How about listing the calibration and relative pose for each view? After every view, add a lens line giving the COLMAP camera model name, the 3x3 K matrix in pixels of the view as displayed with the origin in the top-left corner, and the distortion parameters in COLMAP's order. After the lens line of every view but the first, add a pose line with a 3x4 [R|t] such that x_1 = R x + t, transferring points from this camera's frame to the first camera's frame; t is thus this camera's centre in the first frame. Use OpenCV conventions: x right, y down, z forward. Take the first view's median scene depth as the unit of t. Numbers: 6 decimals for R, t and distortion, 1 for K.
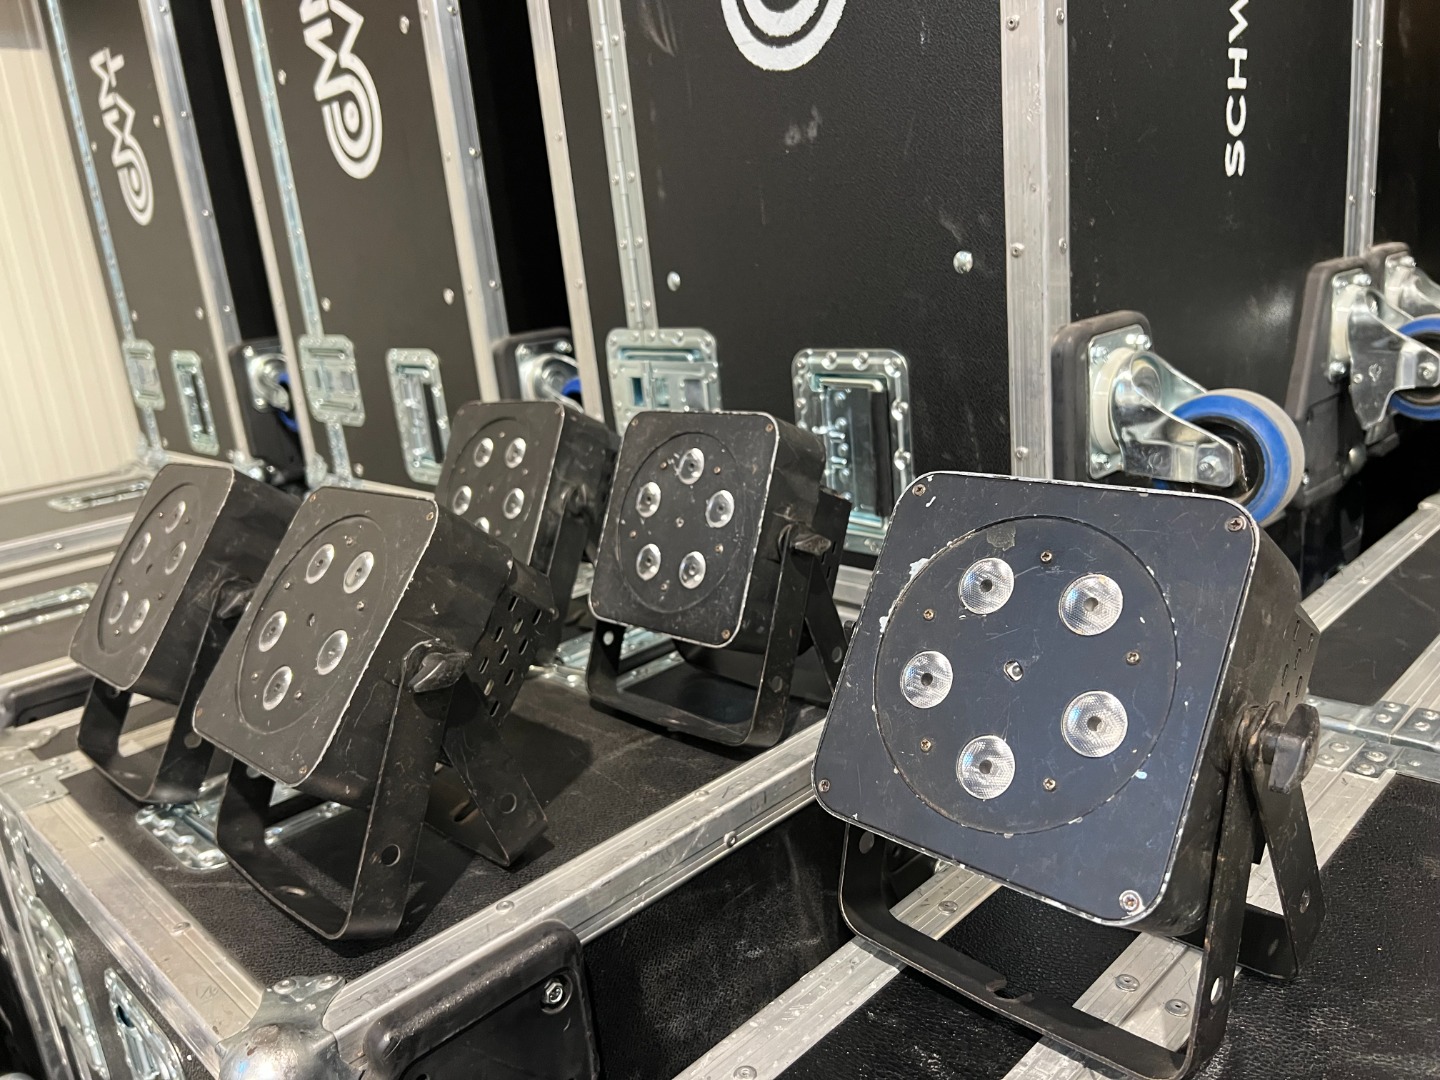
lens RADIAL K [[1092.5, 0, 715.1], [0, 1092.5, 555.9], [0, 0, 1]] dist [0.041360, -0.052511]
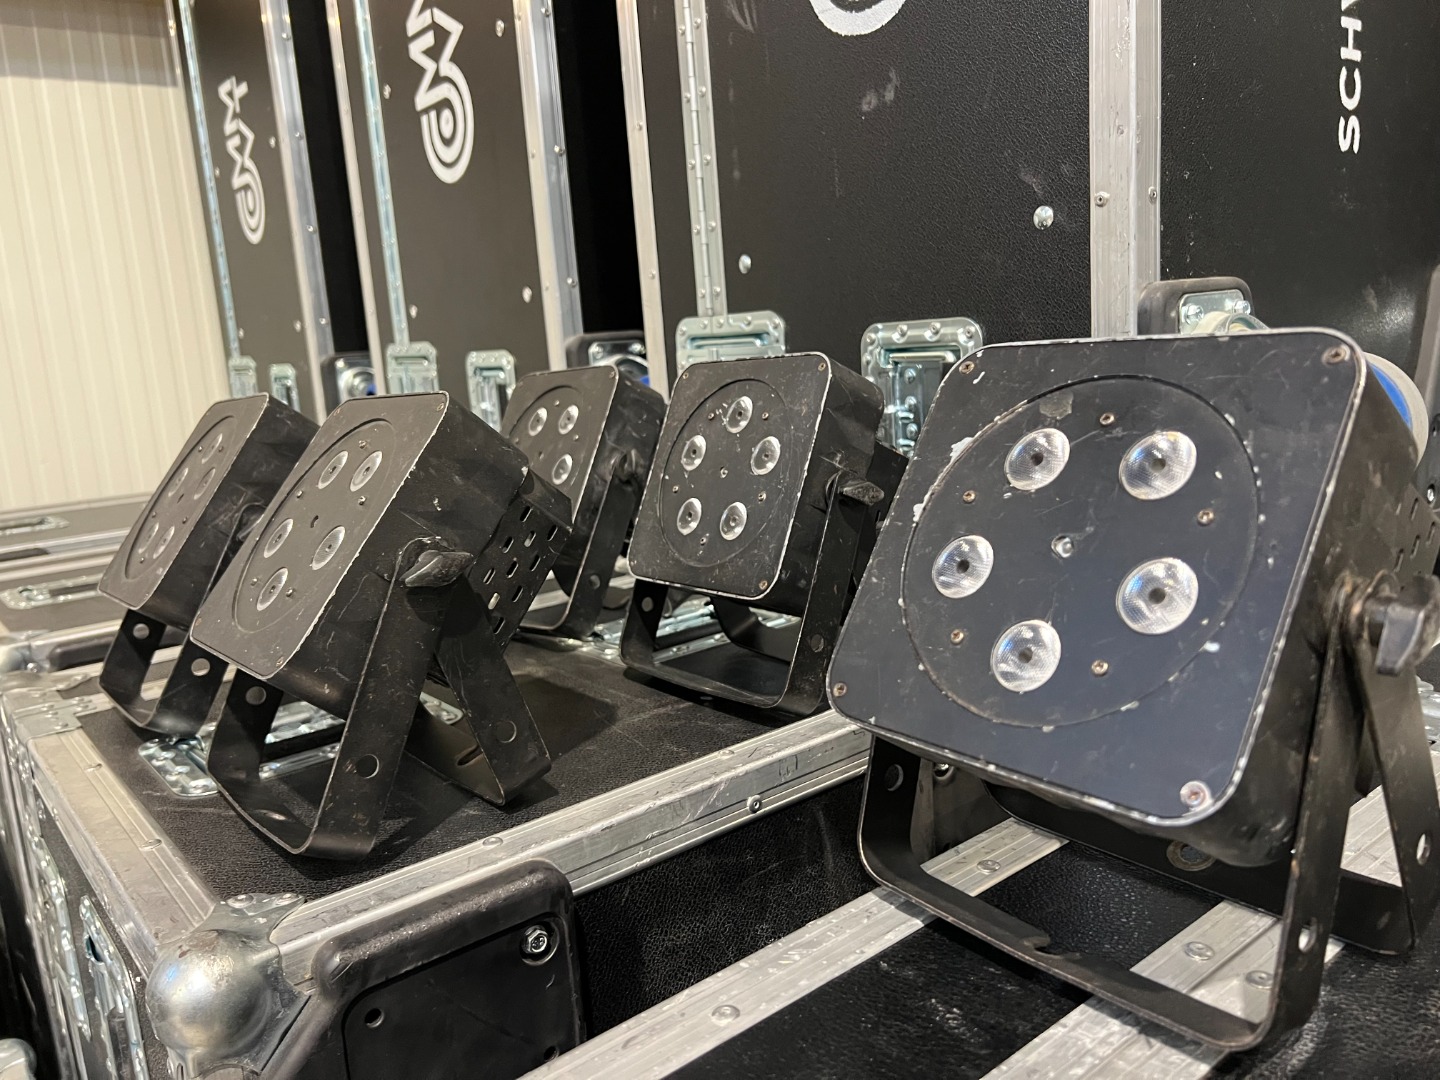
lens RADIAL K [[1090.3, 0, 712.9], [0, 1090.3, 540.1], [0, 0, 1]] dist [0.046750, -0.060077]
pose [[0.994915, 0.045527, -0.089840, 0.043831], [-0.053156, 0.995010, -0.084442, 0.104083], [0.085547, 0.088788, 0.992370, 0.074998]]
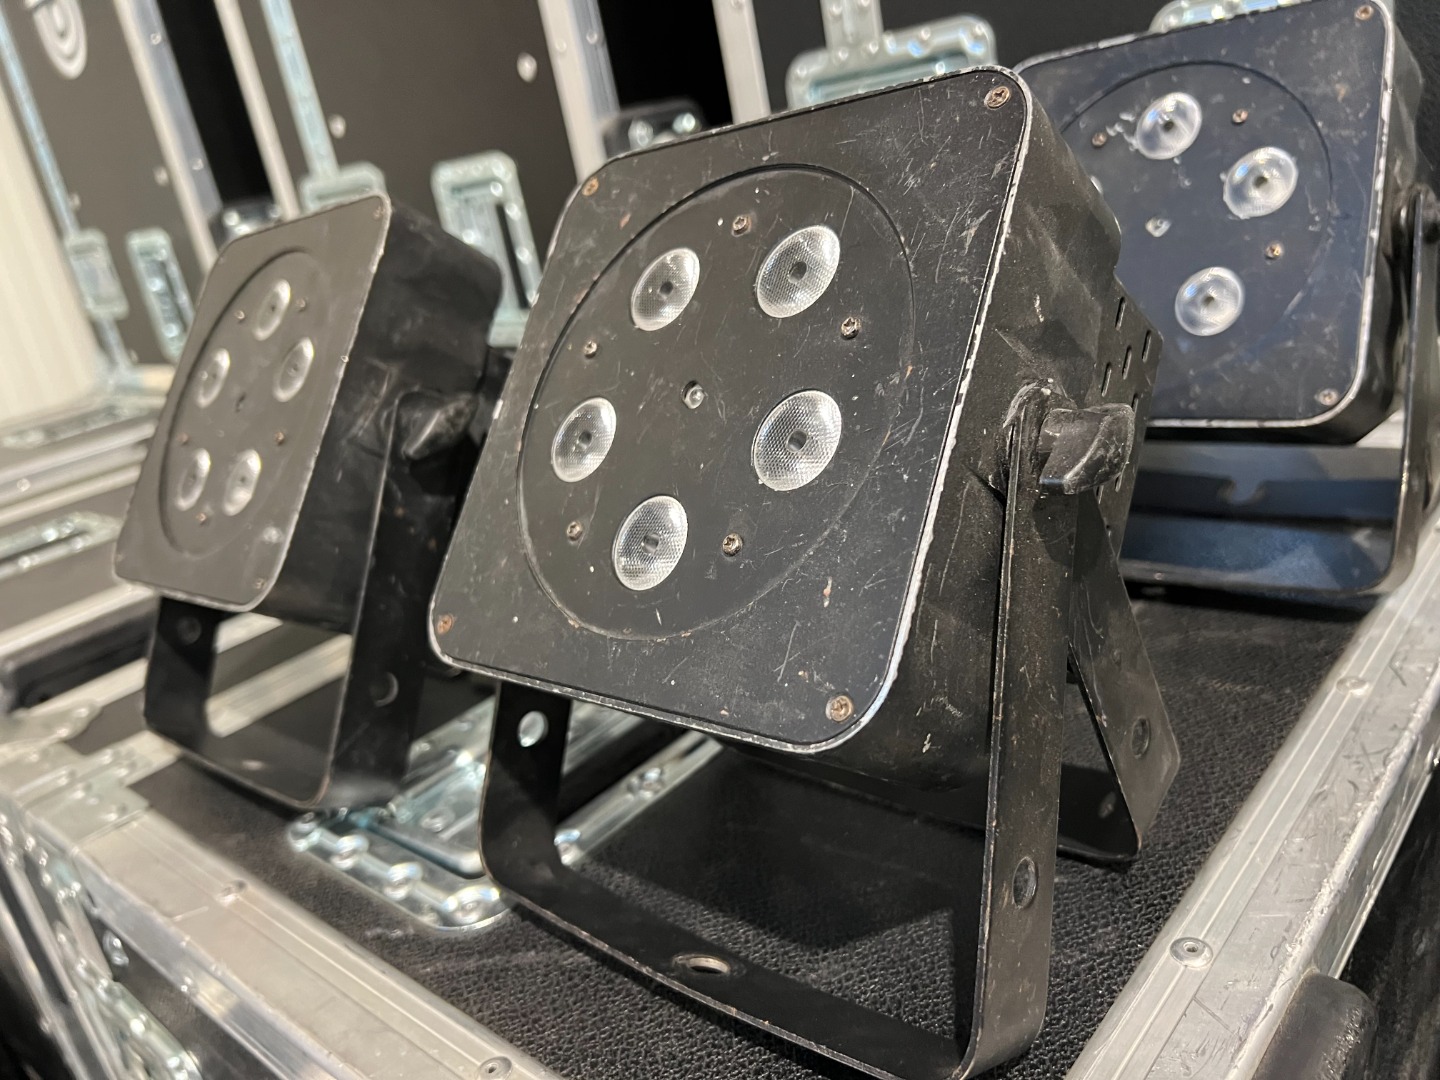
lens RADIAL K [[1108.8, 0, 720.0], [0, 1108.8, 540.0], [0, 0, 1]] dist [0.038742, -0.063891]
pose [[0.993867, -0.106054, 0.031307, -0.290394], [0.104021, 0.992724, 0.060656, 0.071255], [-0.037513, -0.057028, 0.997668, 0.408849]]
